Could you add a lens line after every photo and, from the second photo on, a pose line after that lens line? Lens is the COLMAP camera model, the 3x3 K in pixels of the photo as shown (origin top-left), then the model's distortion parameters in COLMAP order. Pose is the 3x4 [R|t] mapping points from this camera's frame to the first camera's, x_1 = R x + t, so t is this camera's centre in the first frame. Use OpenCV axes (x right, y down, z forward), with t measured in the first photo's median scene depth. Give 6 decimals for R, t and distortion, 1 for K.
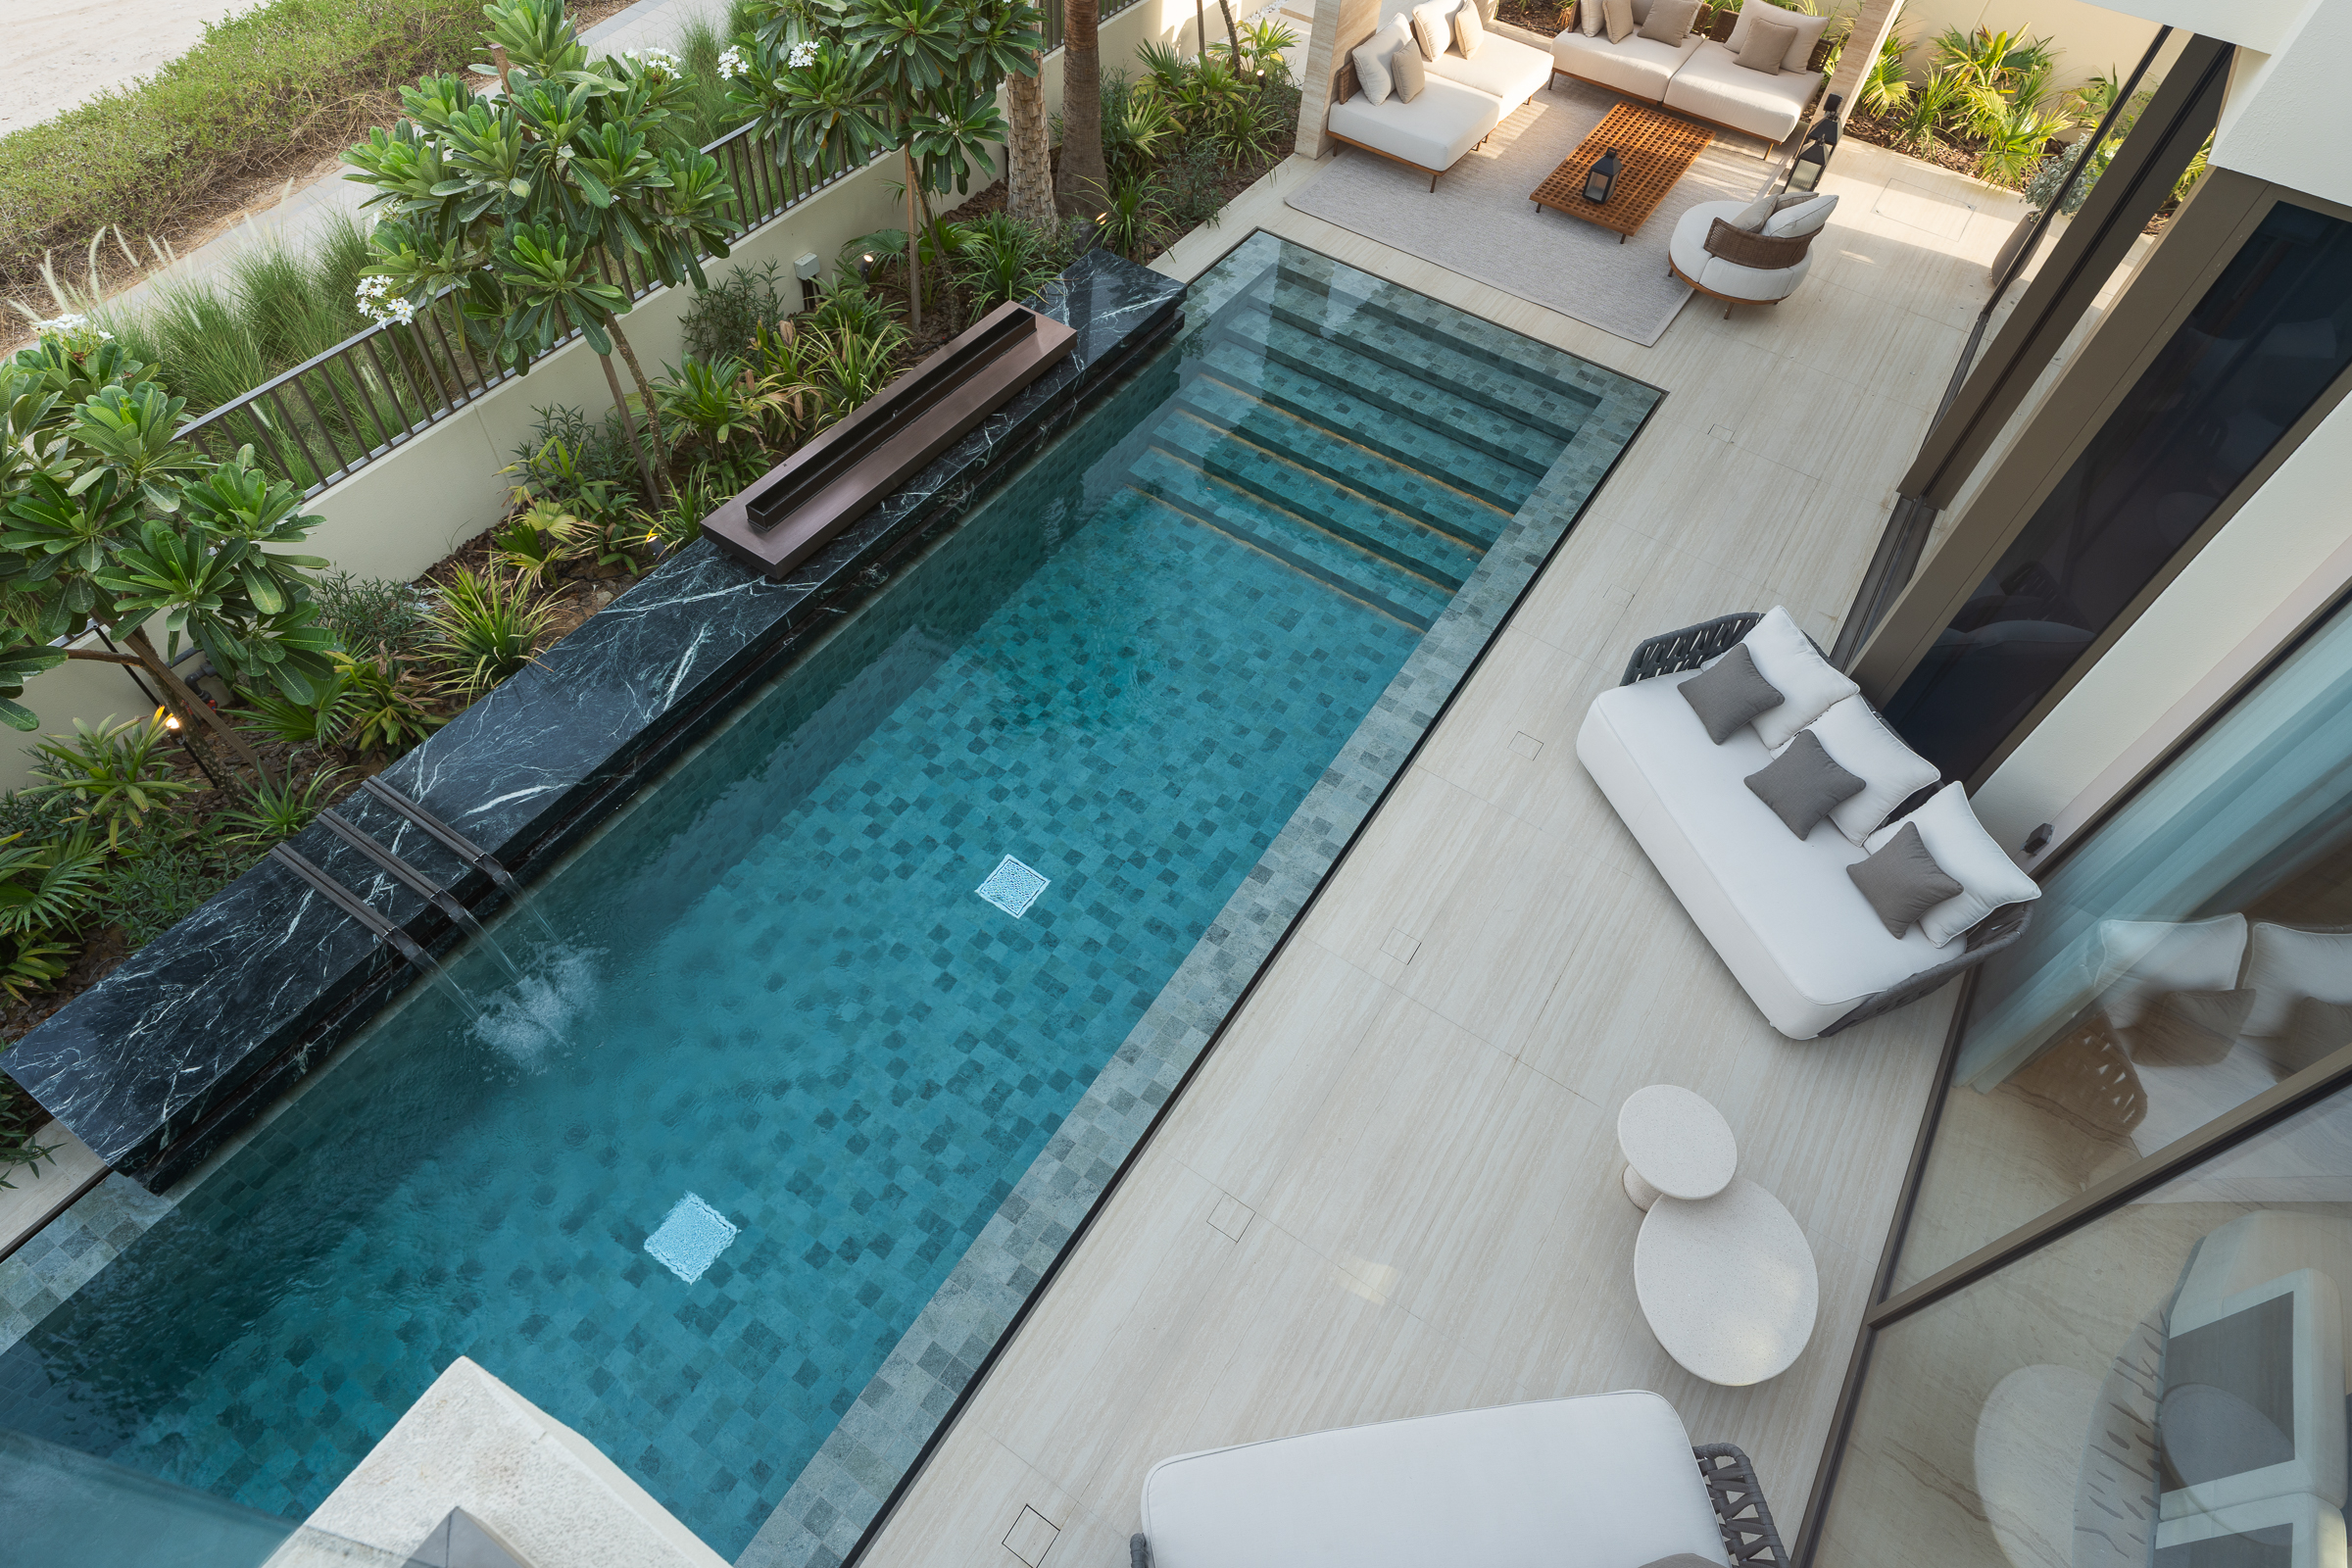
lens RADIAL K [[1287.1, 0, 1173.6], [0, 1287.1, 790.4], [0, 0, 1]] dist [-0.001716, -0.000548]
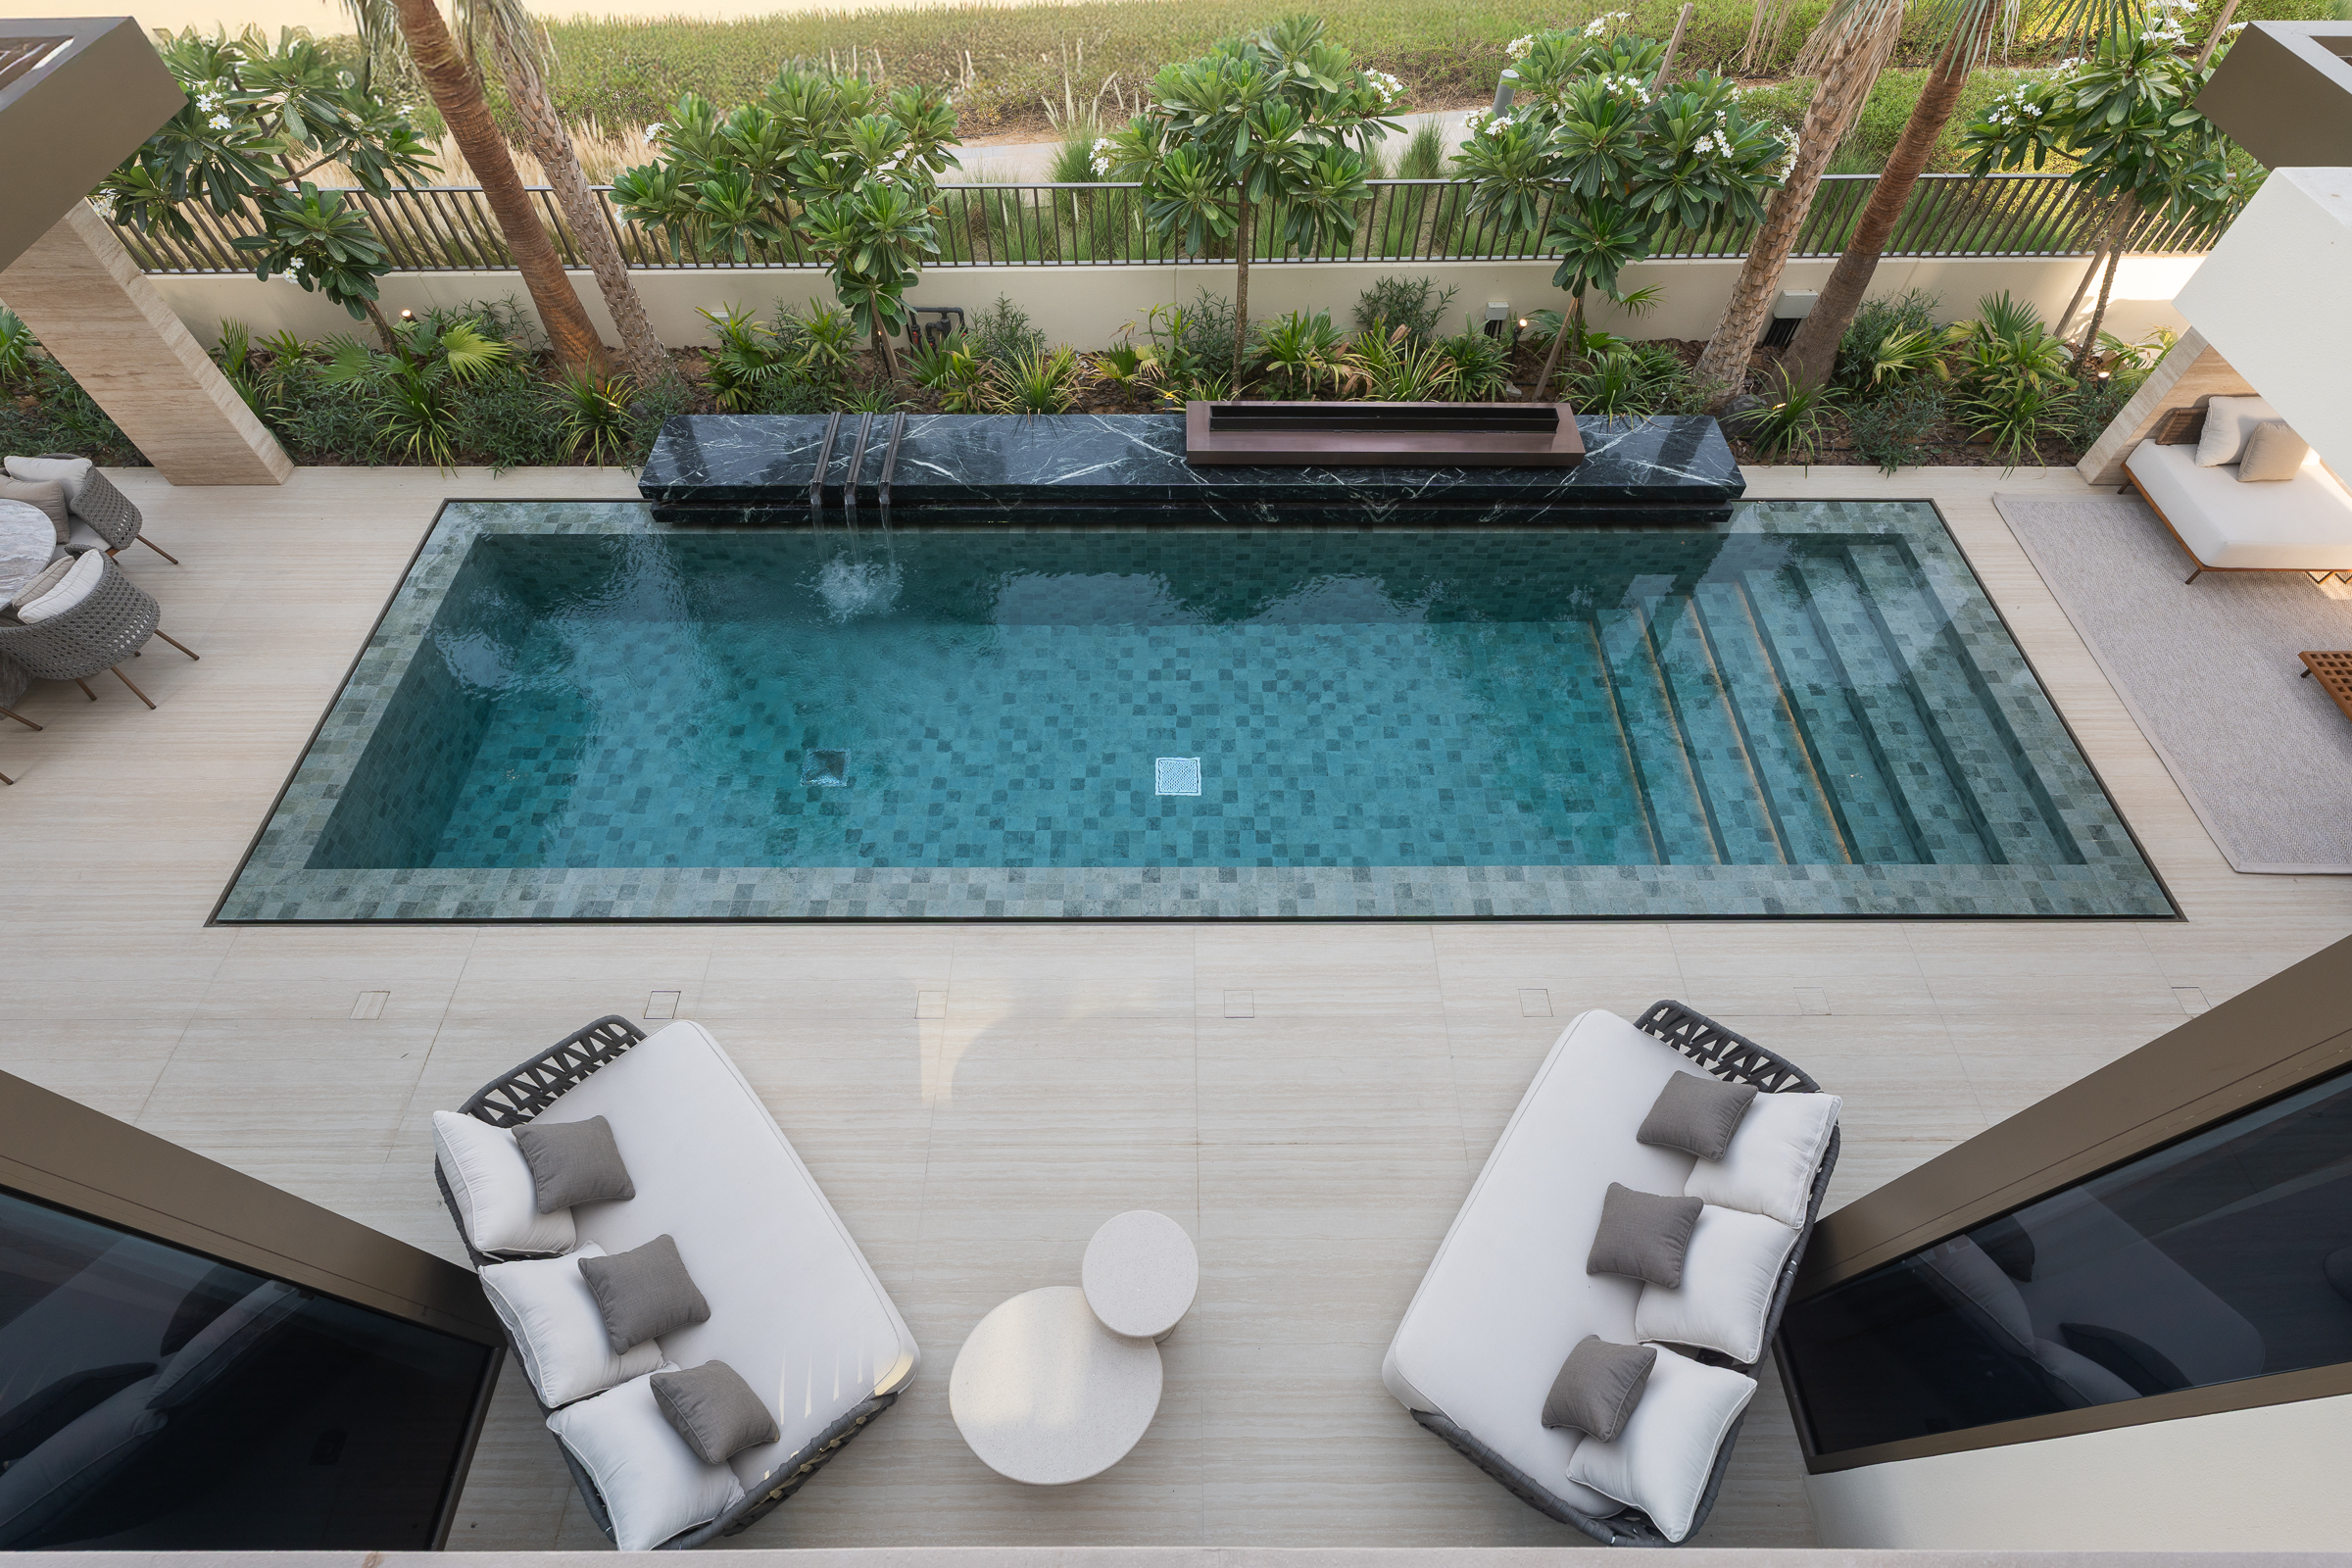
lens RADIAL K [[1068.0, 0, 1174.5], [0, 1068.0, 778.6], [0, 0, 1]] dist [-0.009359, 0.003964]
pose [[0.545026, 0.650154, -0.529383, 0.457149], [-0.647528, 0.727505, 0.226811, -0.167857], [0.532591, 0.219172, 0.817502, 0.187645]]
